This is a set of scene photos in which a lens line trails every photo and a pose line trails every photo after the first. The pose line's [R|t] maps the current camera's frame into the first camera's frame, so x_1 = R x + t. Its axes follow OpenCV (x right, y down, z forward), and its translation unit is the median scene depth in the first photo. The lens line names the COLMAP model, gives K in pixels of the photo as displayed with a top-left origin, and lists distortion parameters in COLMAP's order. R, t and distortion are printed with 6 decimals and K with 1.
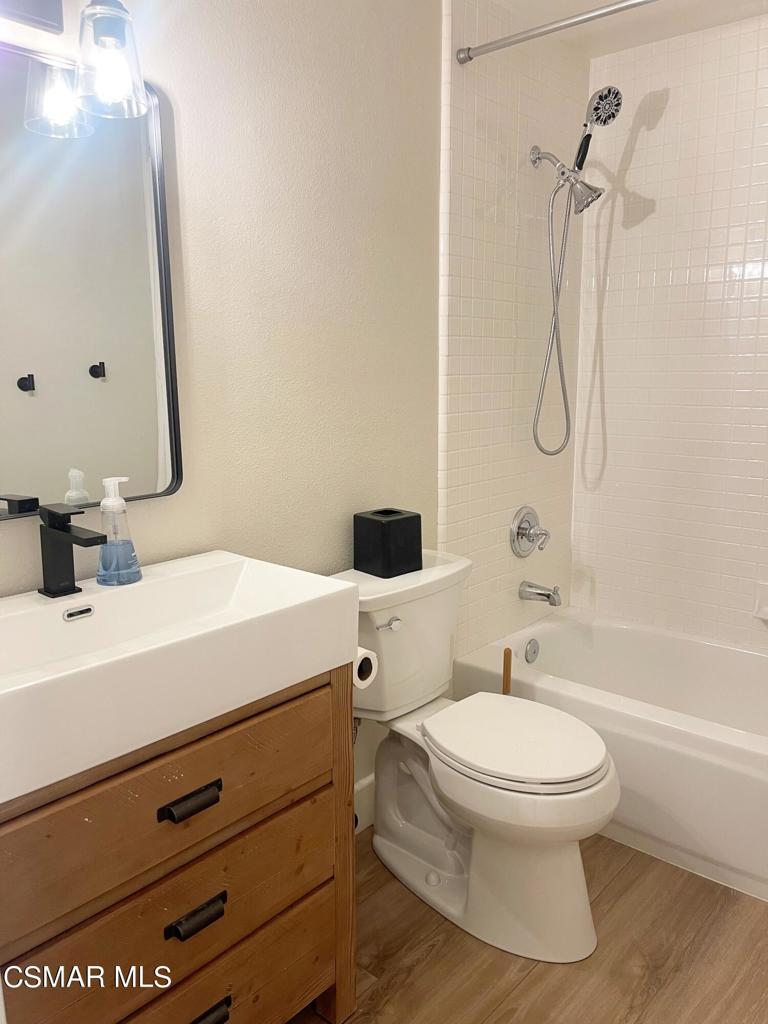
lens RADIAL K [[773.7, 0, 384.1], [0, 773.7, 513.9], [0, 0, 1]] dist [0.063627, -0.074683]
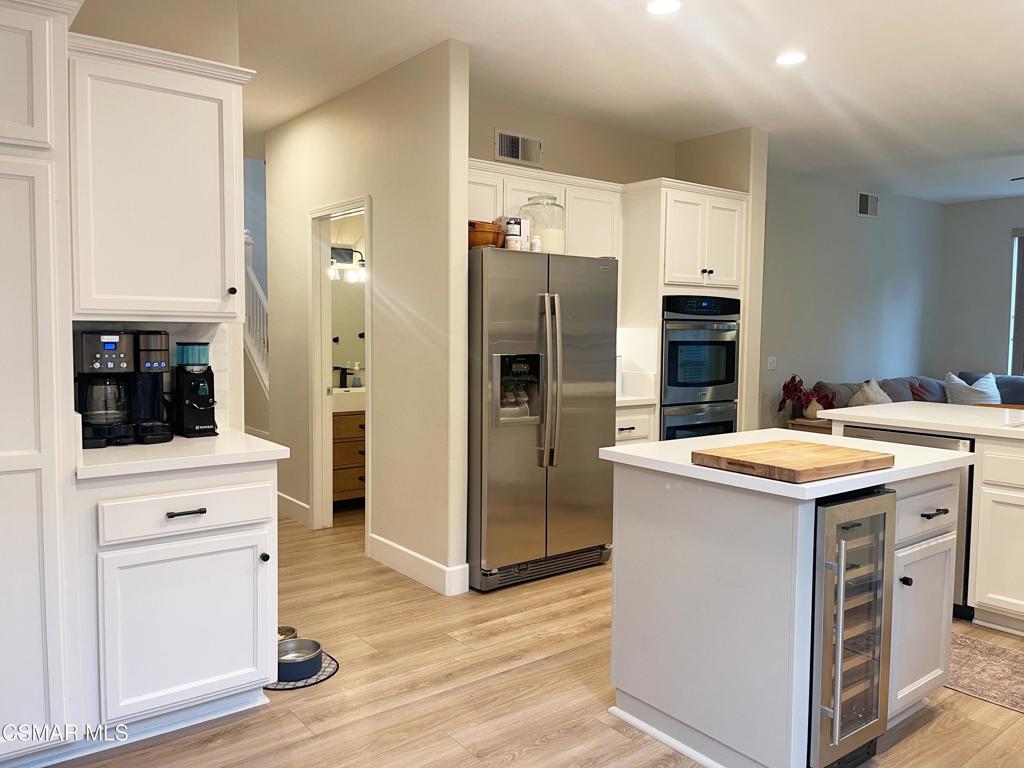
lens RADIAL K [[773.7, 0, 517.8], [0, 773.7, 382.9], [0, 0, 1]] dist [0.063627, -0.074683]
pose [[0.986302, 0.021482, -0.163547, 1.231936], [-0.041347, 0.992027, -0.119050, 0.542332], [0.159686, 0.124181, 0.979326, -3.036693]]
